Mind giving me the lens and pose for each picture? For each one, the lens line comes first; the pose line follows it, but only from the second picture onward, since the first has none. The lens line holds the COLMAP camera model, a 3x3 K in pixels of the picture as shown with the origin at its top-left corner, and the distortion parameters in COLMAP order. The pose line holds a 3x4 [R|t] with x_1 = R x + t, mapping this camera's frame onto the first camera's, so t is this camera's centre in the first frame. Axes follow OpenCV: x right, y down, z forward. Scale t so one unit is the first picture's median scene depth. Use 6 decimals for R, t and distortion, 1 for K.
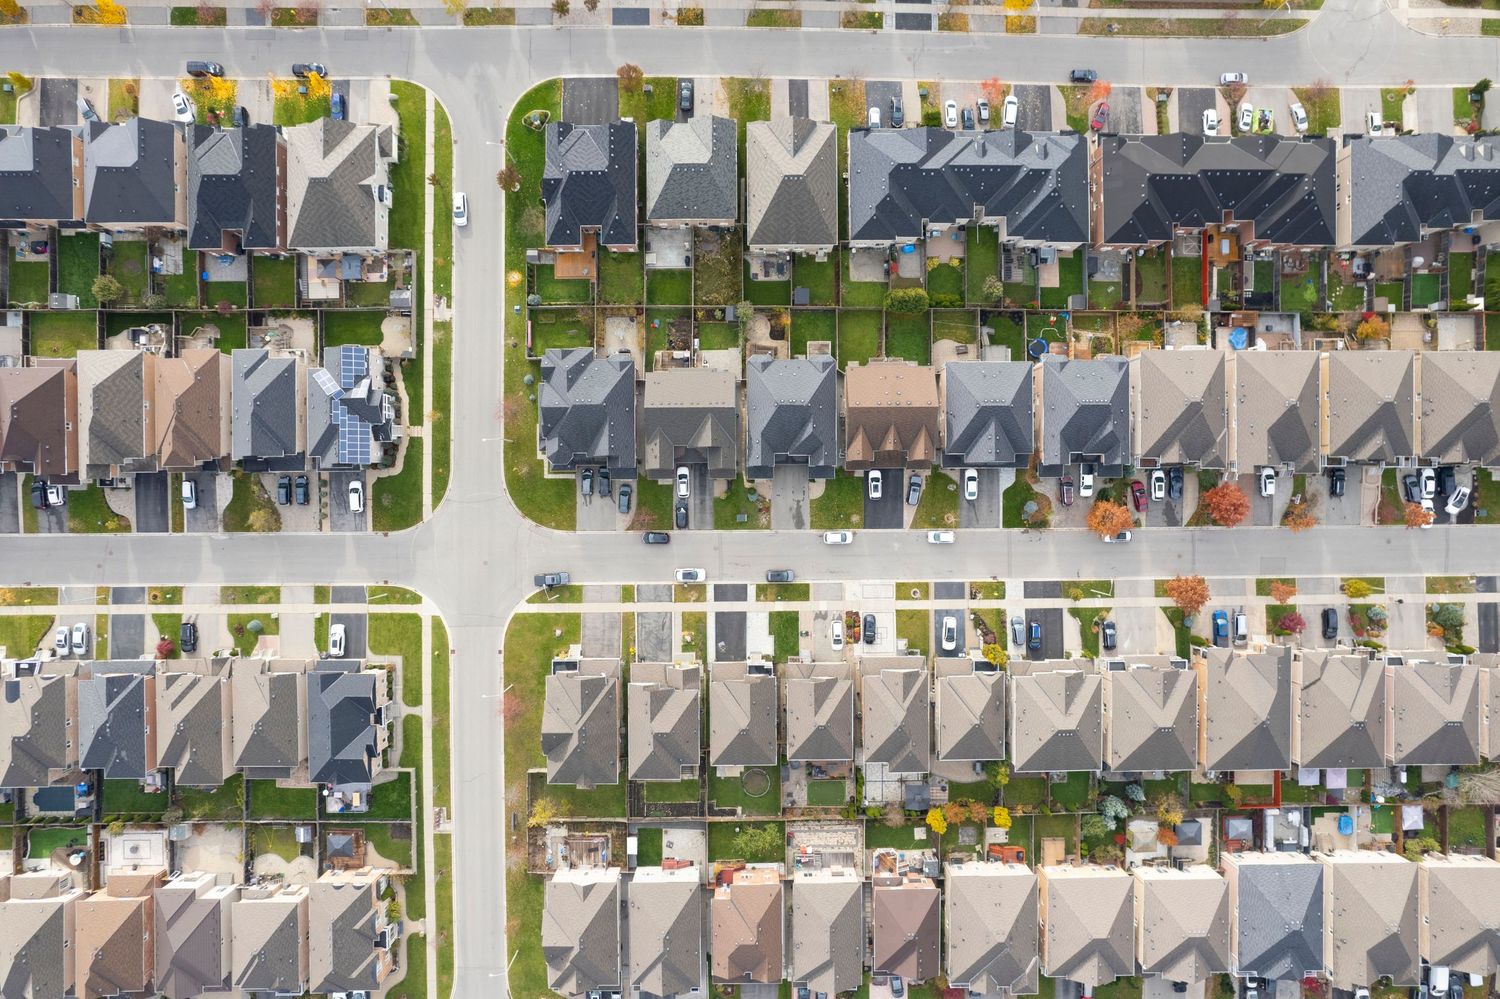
lens RADIAL K [[957.0, 0, 759.4], [0, 957.0, 498.0], [0, 0, 1]] dist [-0.069295, 0.055532]
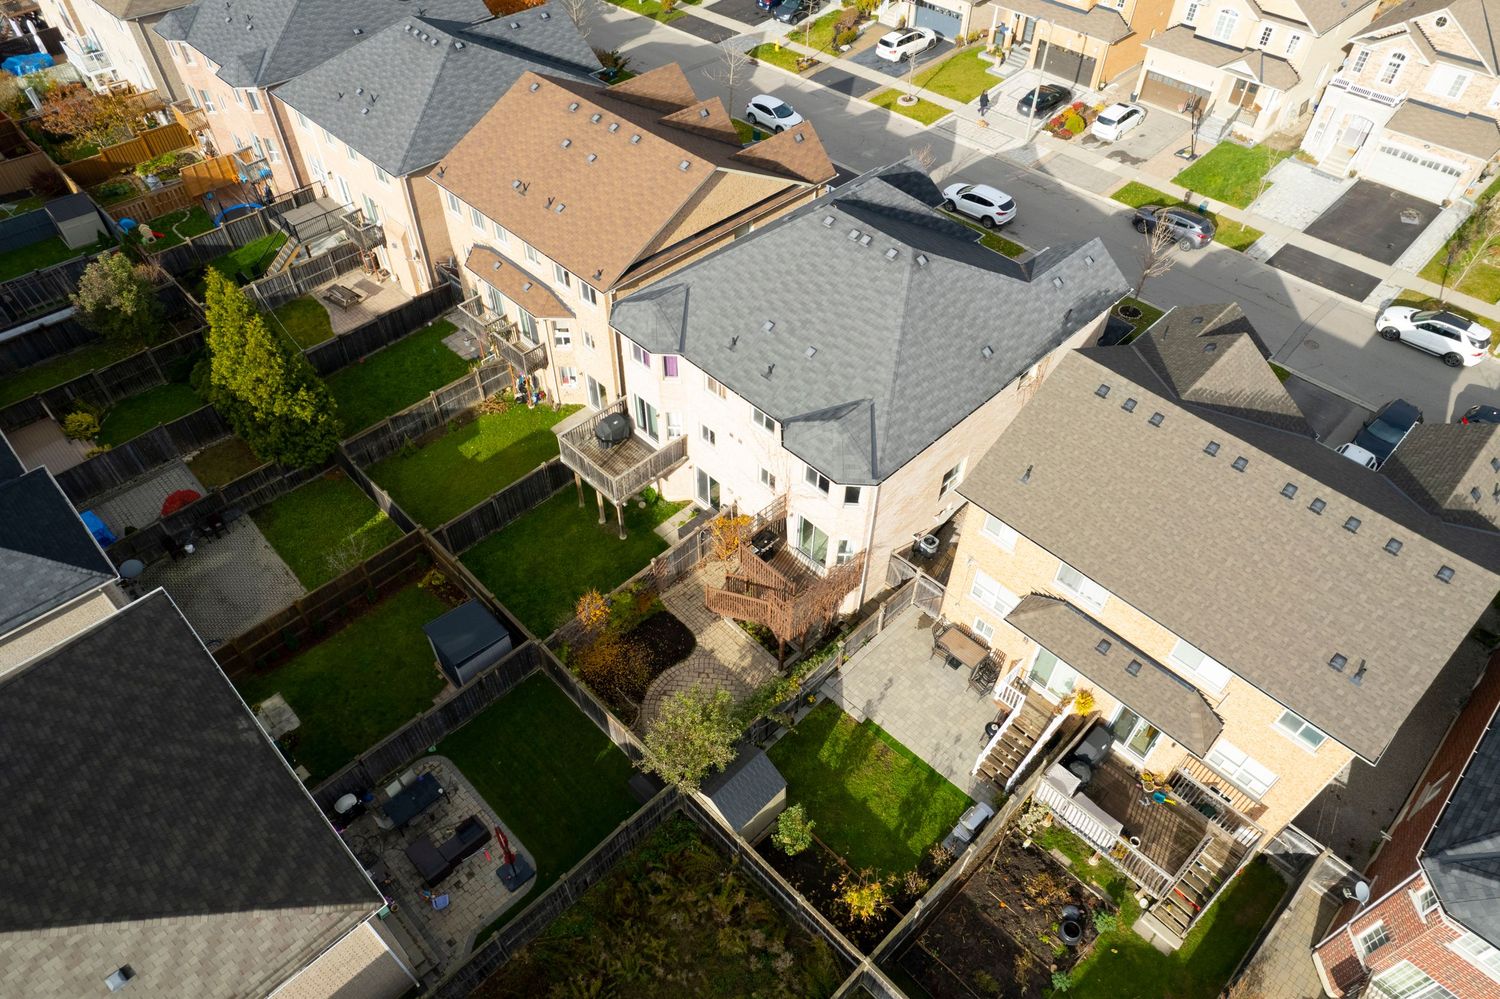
lens RADIAL K [[957.0, 0, 751.0], [0, 957.0, 506.2], [0, 0, 1]] dist [-0.069295, 0.055532]
pose [[-0.699174, -0.541608, 0.466708, -0.089951], [0.714631, -0.509887, 0.478871, -0.255515], [-0.021392, 0.668338, 0.743550, 0.809963]]
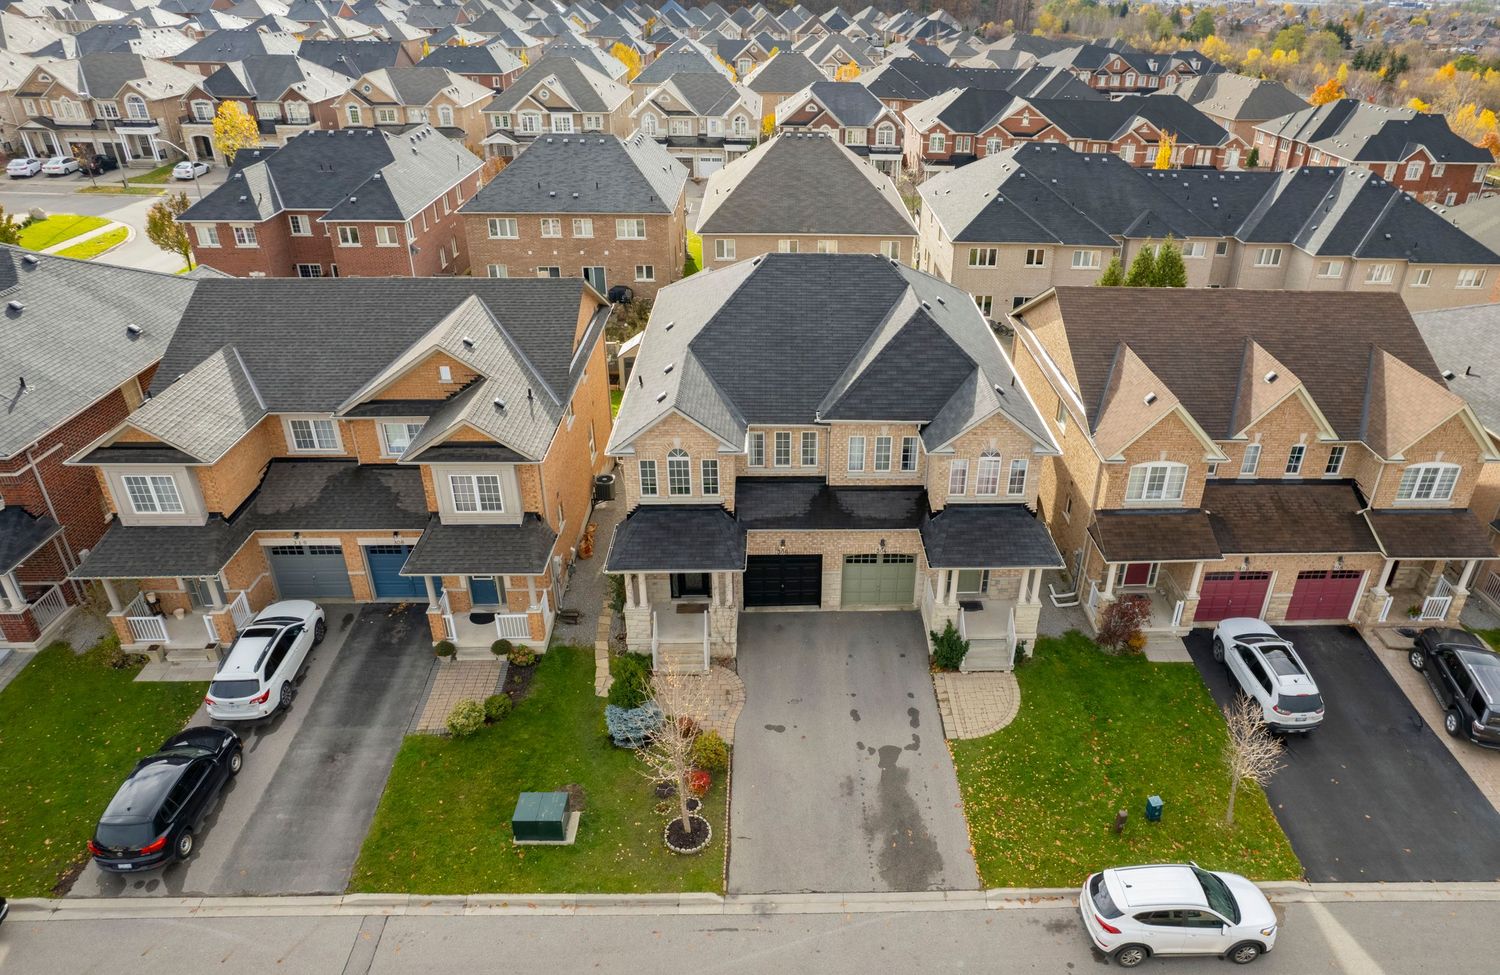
lens RADIAL K [[986.6, 0, 832.2], [0, 986.6, 497.9], [0, 0, 1]] dist [-0.068626, 0.049575]
pose [[0.998725, -0.010417, 0.049387, 0.021893], [0.048206, 0.486837, -0.872162, 0.138764], [-0.014958, 0.873431, 0.486718, 0.871304]]
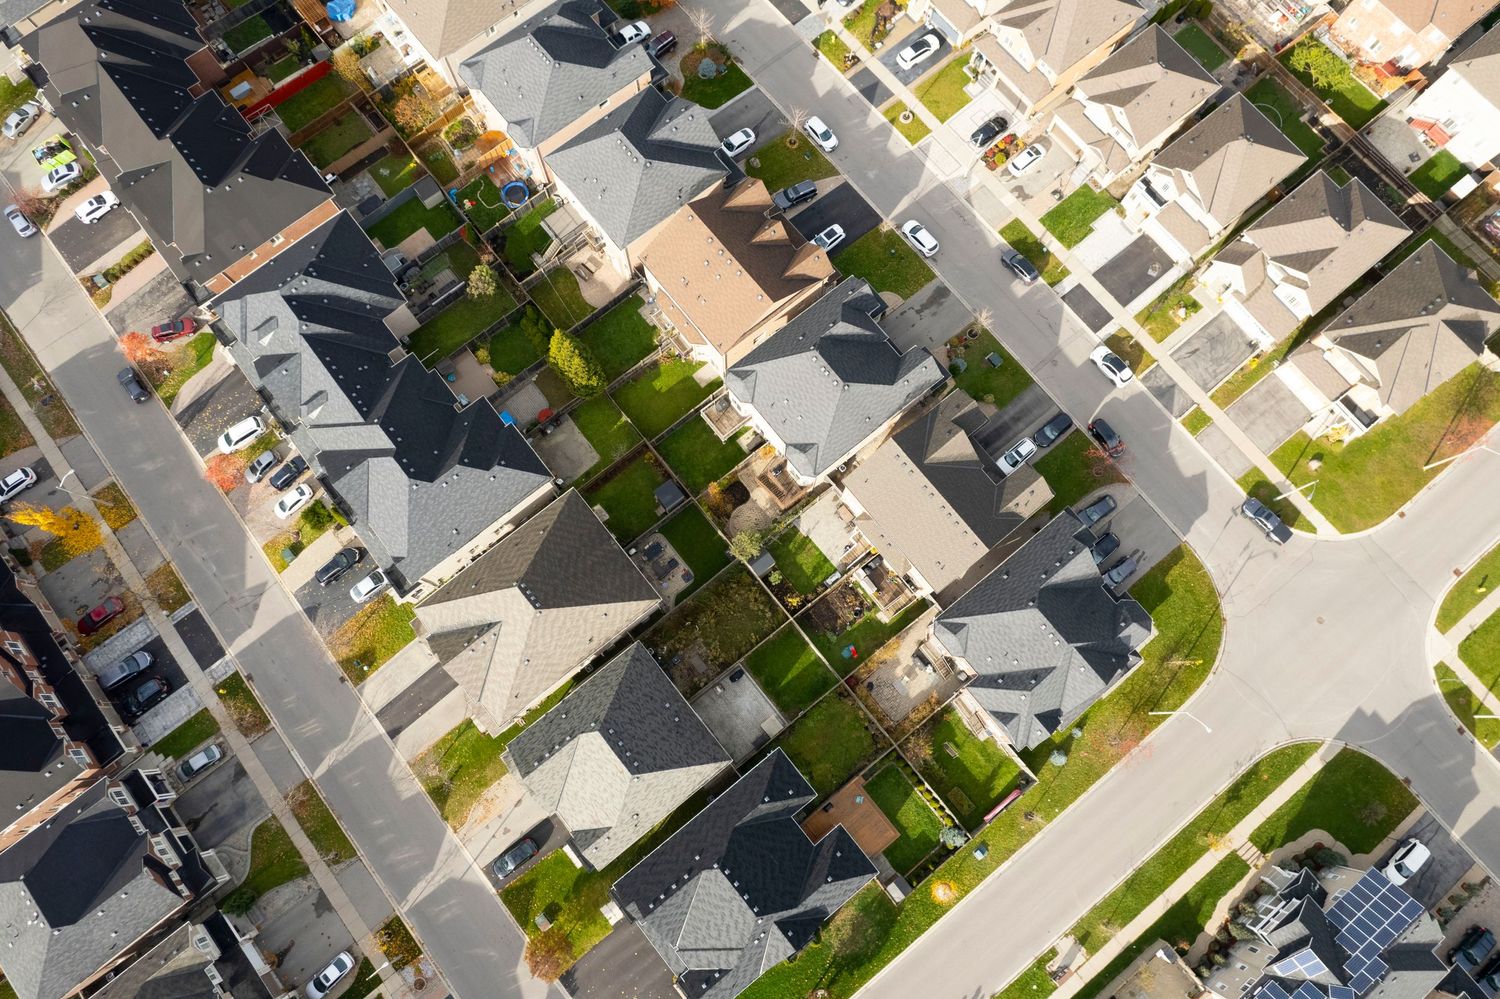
lens RADIAL K [[957.0, 0, 744.7], [0, 957.0, 505.2], [0, 0, 1]] dist [-0.069295, 0.055532]
pose [[-0.622402, -0.766958, 0.156176, -0.090338], [0.782634, -0.607294, 0.136668, -0.262913], [-0.009974, 0.207291, 0.978228, 0.383766]]
